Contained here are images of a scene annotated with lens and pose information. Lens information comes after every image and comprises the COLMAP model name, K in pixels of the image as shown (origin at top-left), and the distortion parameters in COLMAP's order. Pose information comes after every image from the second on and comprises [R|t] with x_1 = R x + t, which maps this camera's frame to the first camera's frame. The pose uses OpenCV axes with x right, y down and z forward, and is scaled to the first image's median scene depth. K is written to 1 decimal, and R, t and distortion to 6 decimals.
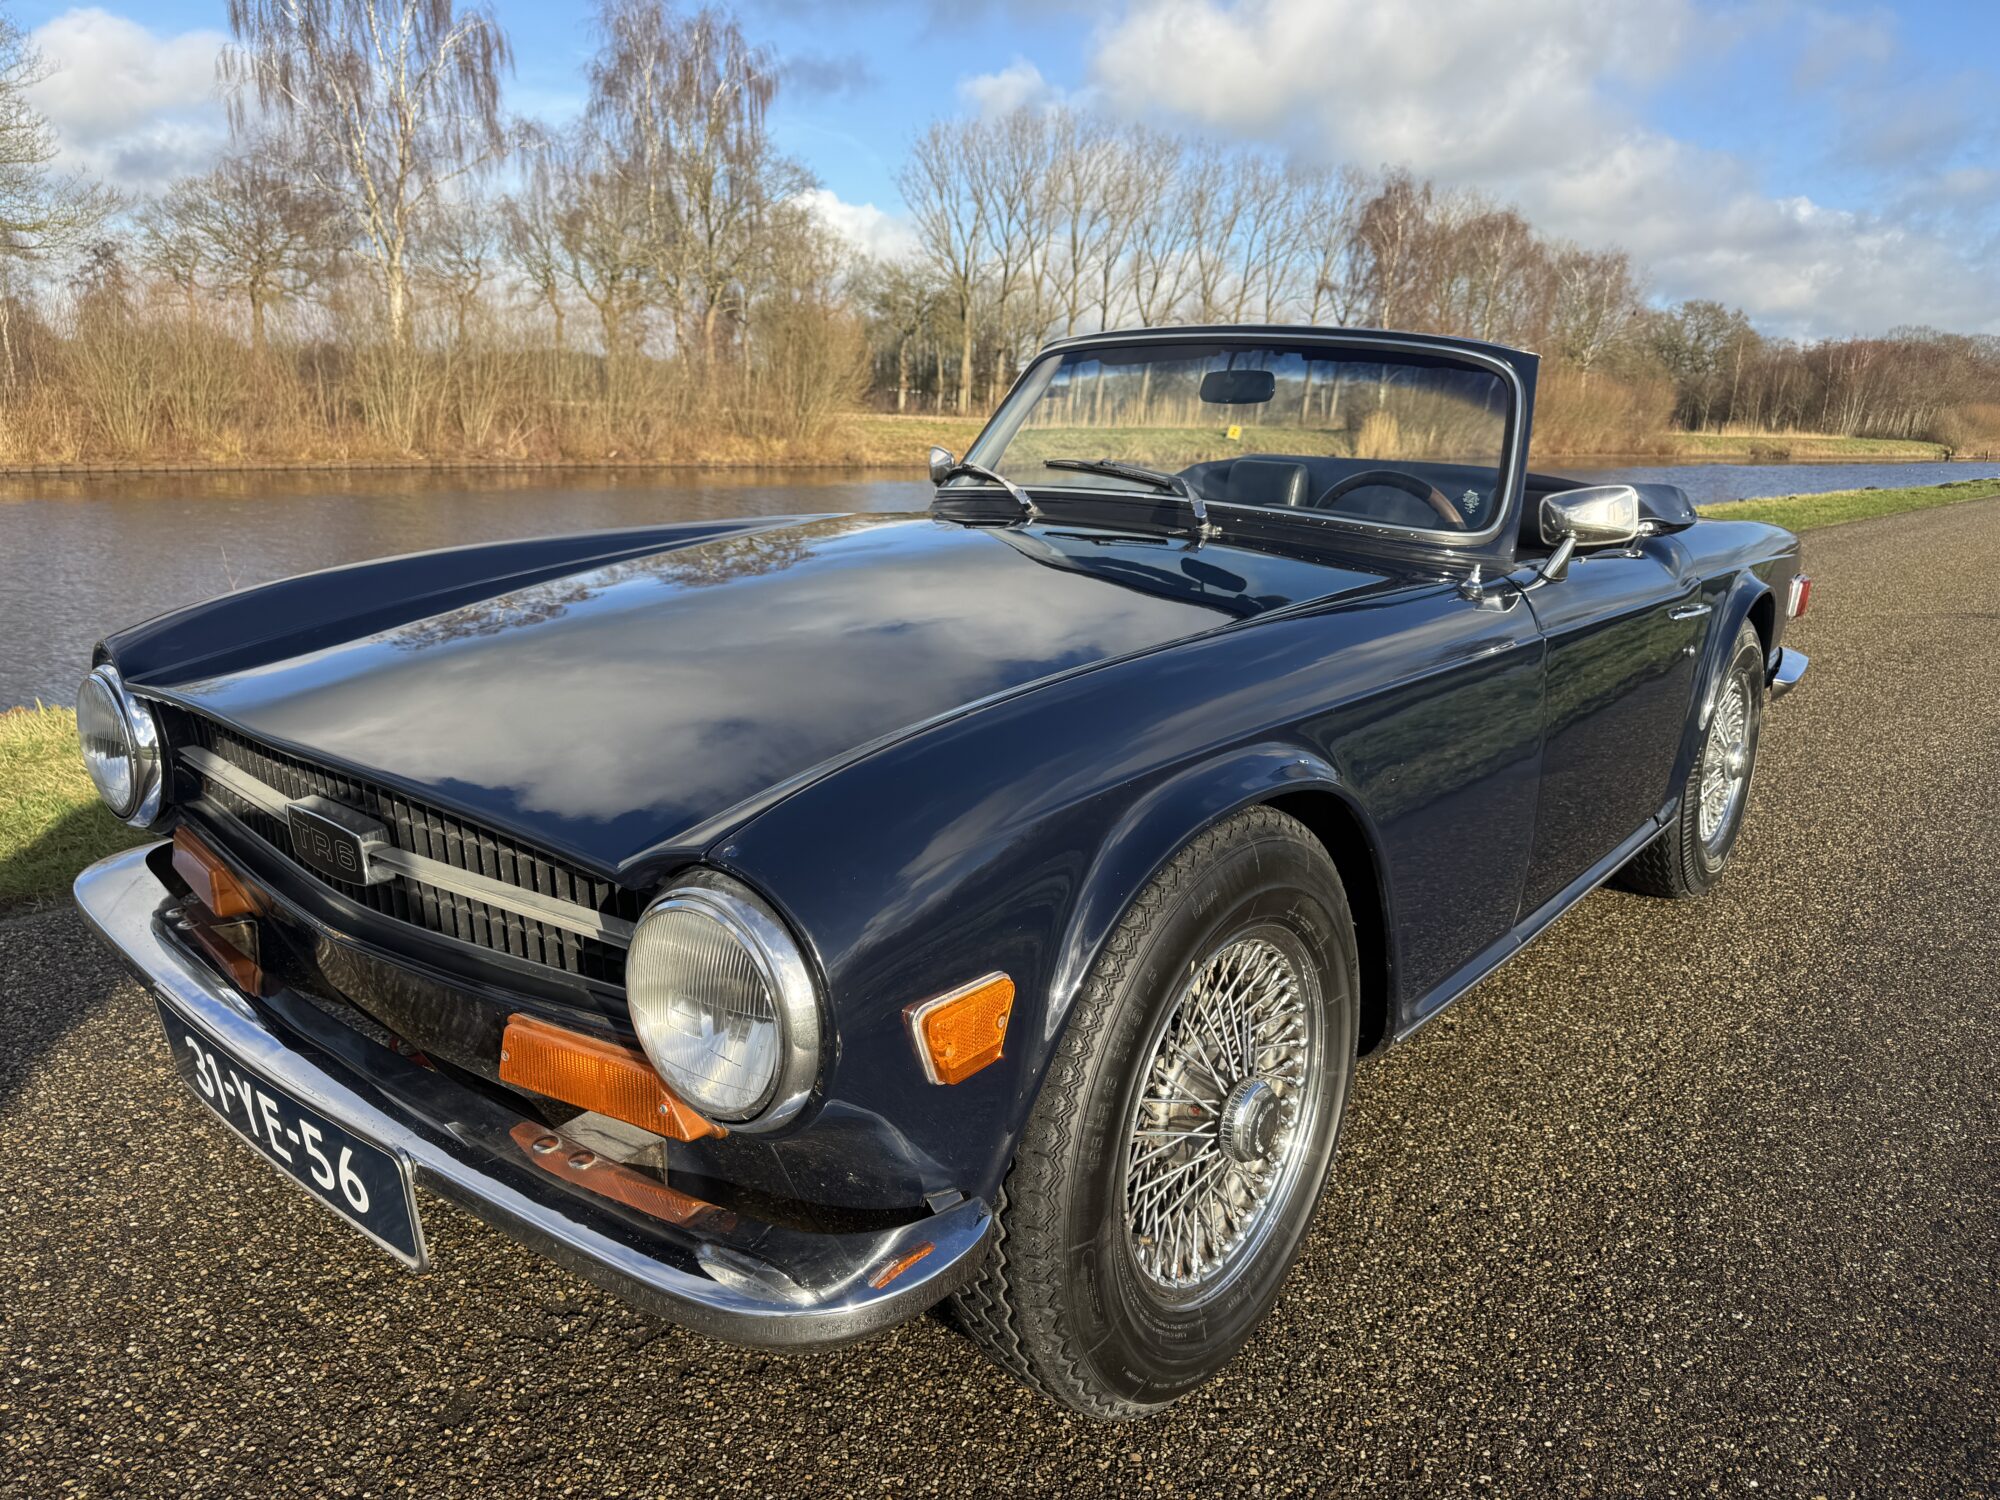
lens RADIAL K [[1427.2, 0, 1006.8], [0, 1427.2, 770.4], [0, 0, 1]] dist [0.035606, -0.040777]
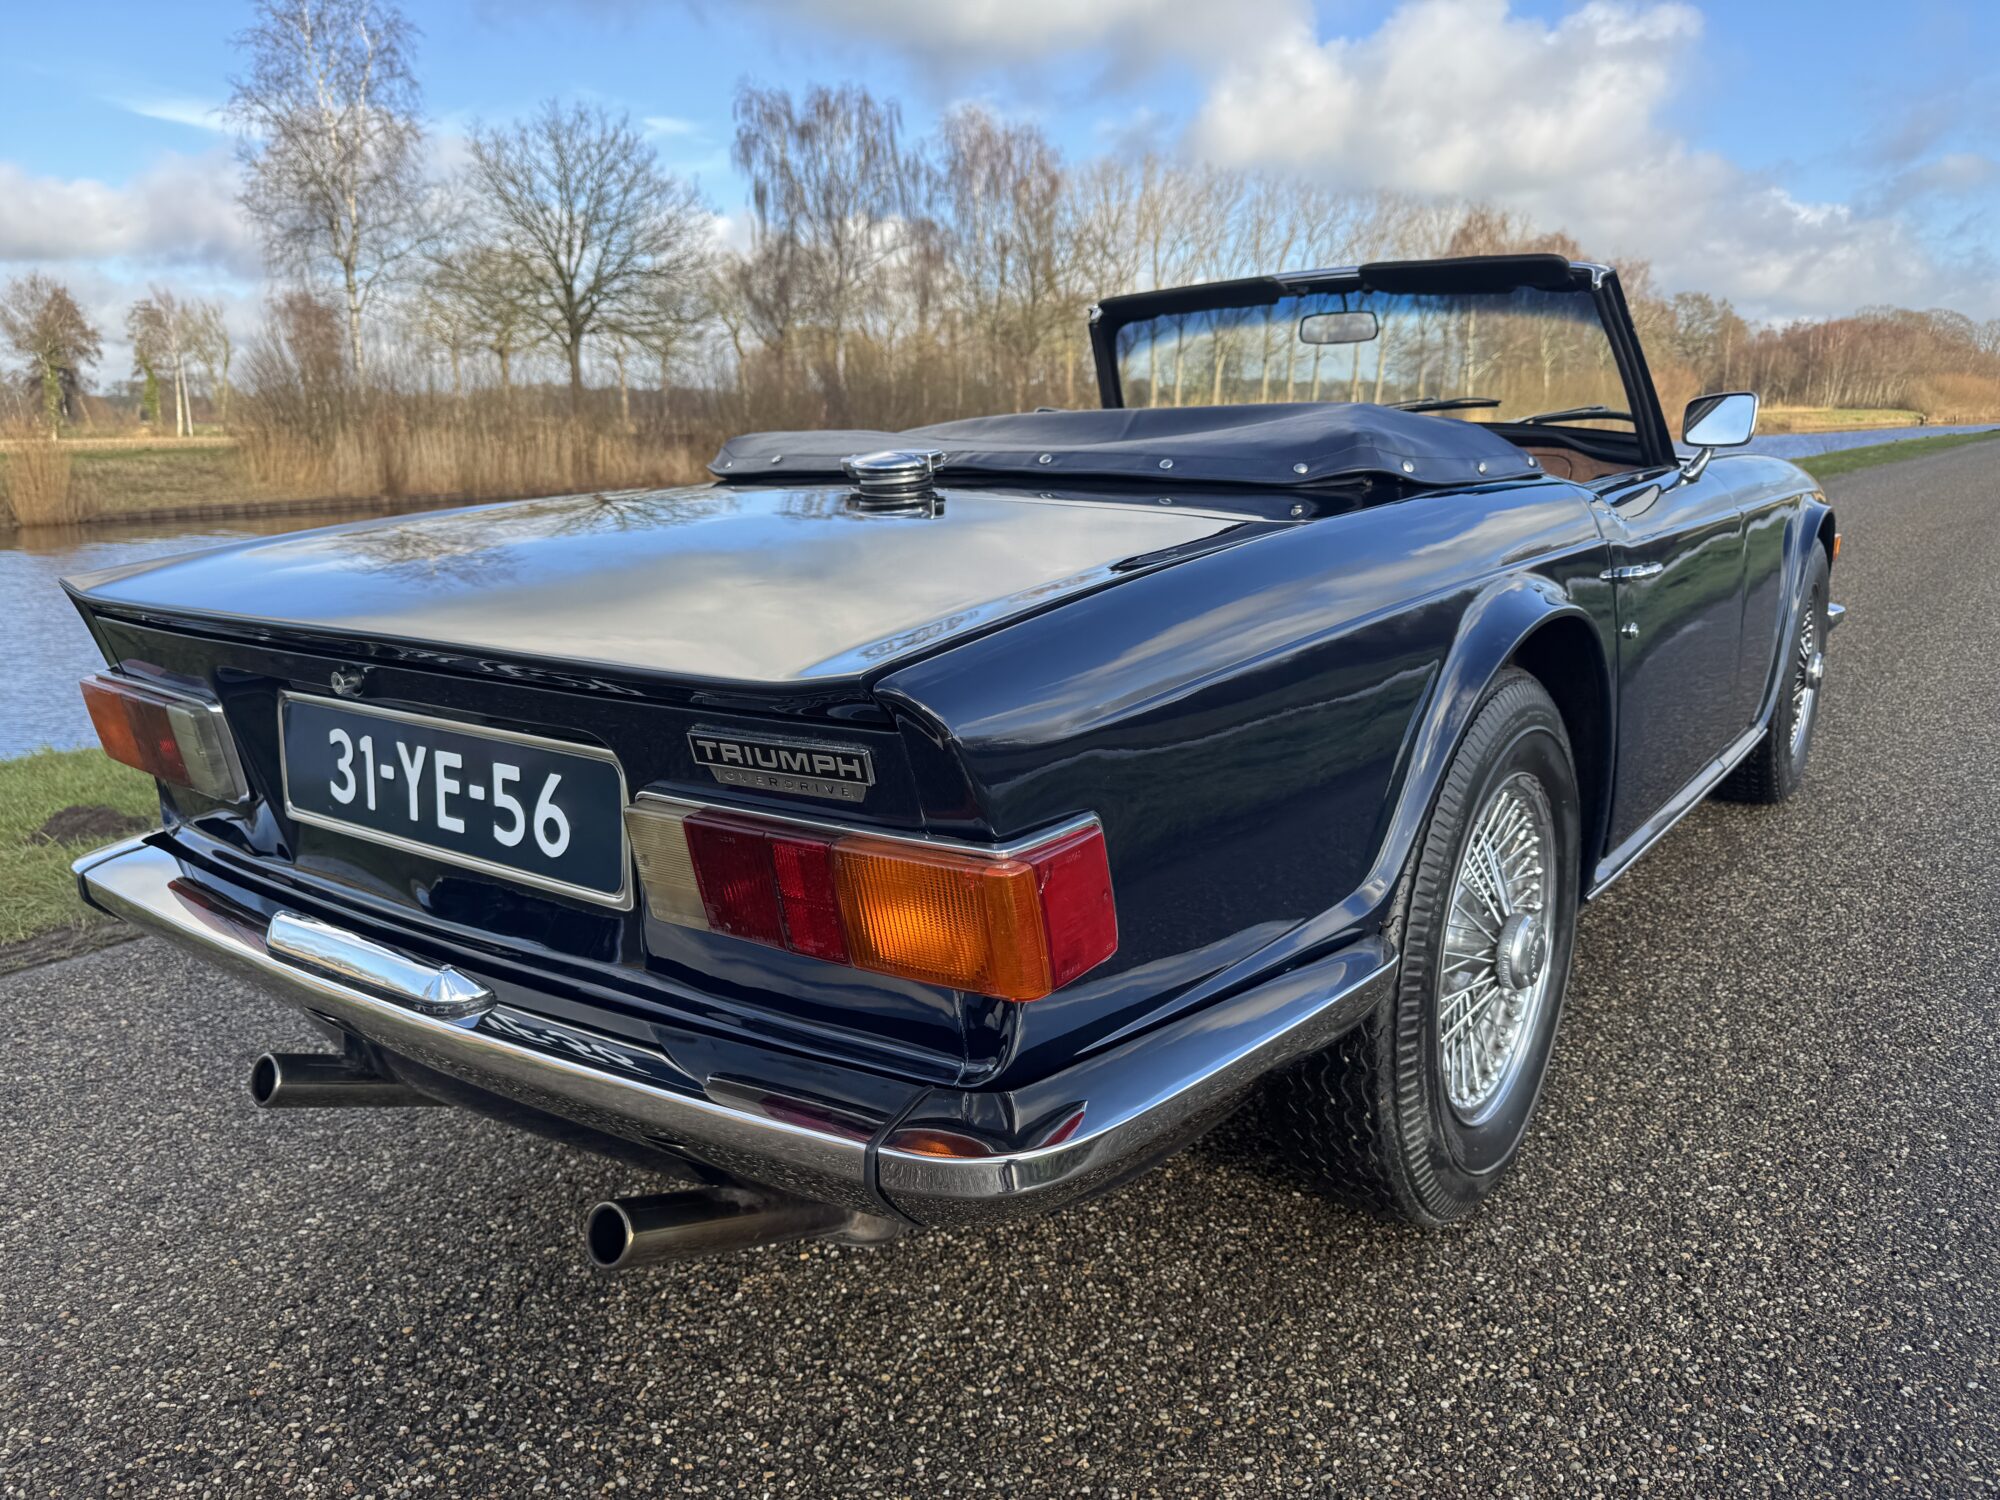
lens RADIAL K [[1427.2, 0, 1011.9], [0, 1427.2, 745.4], [0, 0, 1]] dist [0.035606, -0.040777]
pose [[0.998627, -0.049666, 0.016649, -0.074090], [0.050054, 0.998464, -0.023743, 0.020943], [-0.015444, 0.024544, 0.999579, -0.087571]]
